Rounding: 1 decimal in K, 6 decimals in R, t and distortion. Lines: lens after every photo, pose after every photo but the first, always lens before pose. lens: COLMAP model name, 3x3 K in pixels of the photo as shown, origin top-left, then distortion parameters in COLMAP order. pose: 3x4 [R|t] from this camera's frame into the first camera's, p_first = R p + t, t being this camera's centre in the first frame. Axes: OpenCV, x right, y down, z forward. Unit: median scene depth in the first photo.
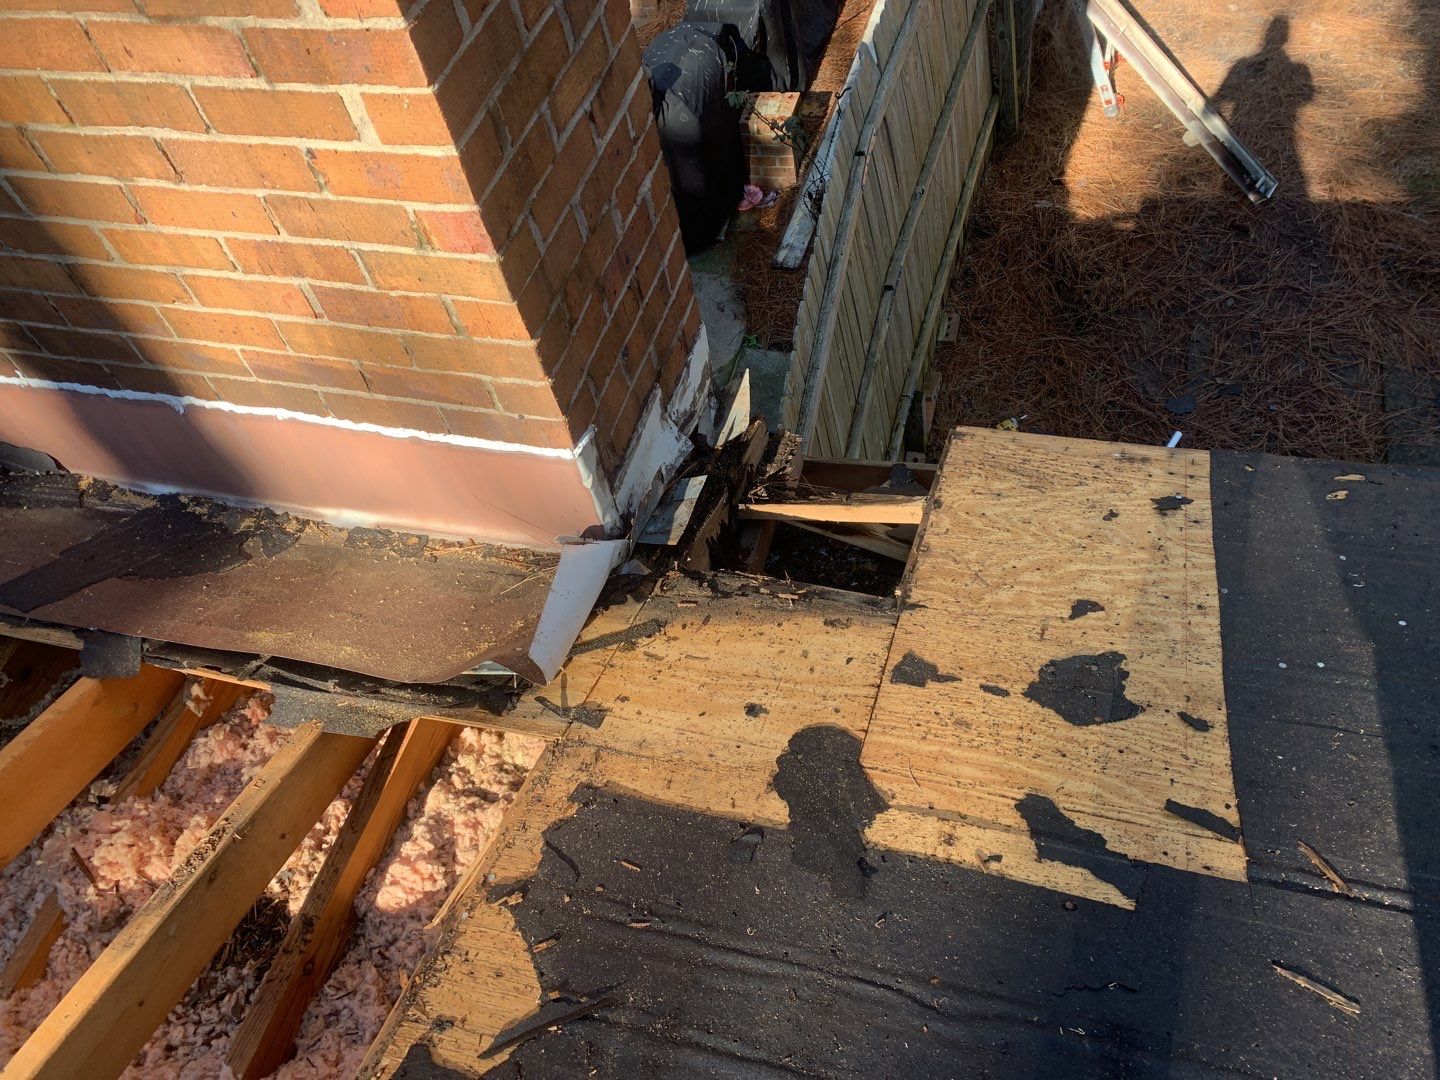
lens RADIAL K [[1112.0, 0, 721.5], [0, 1112.0, 539.6], [0, 0, 1]] dist [0.027518, -0.021354]
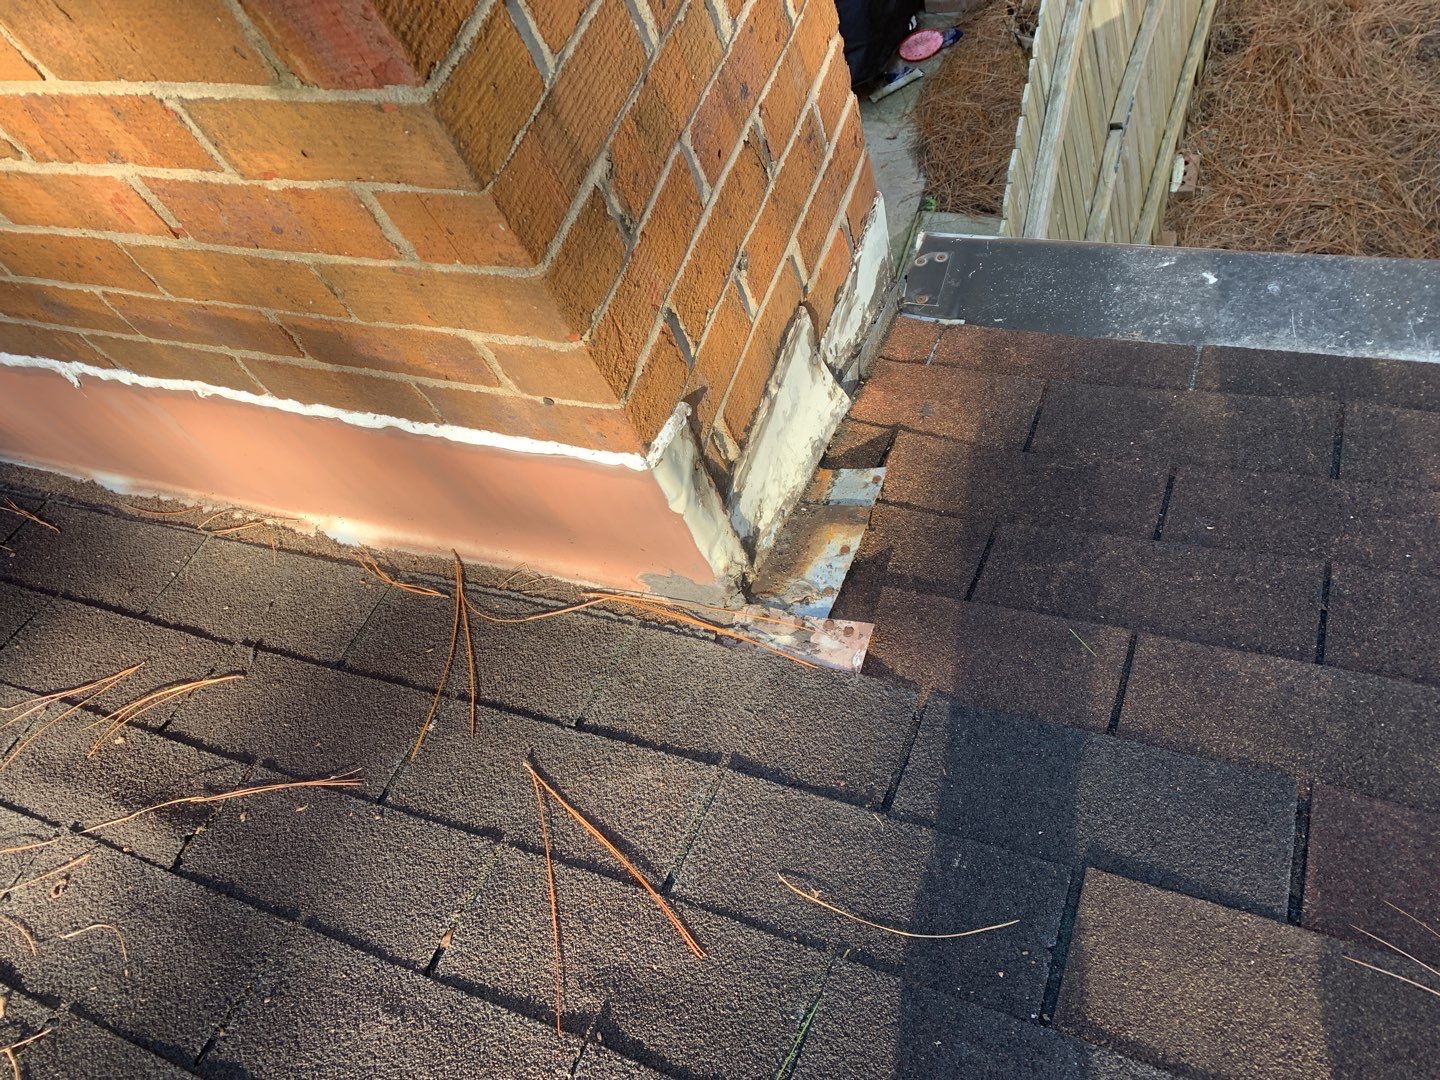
lens RADIAL K [[1112.0, 0, 688.9], [0, 1112.0, 547.6], [0, 0, 1]] dist [0.027518, -0.021354]
pose [[0.984150, 0.000743, -0.177339, -0.013208], [0.020663, 0.992700, 0.118827, -0.096667], [0.176132, -0.120608, 0.976950, 0.440360]]
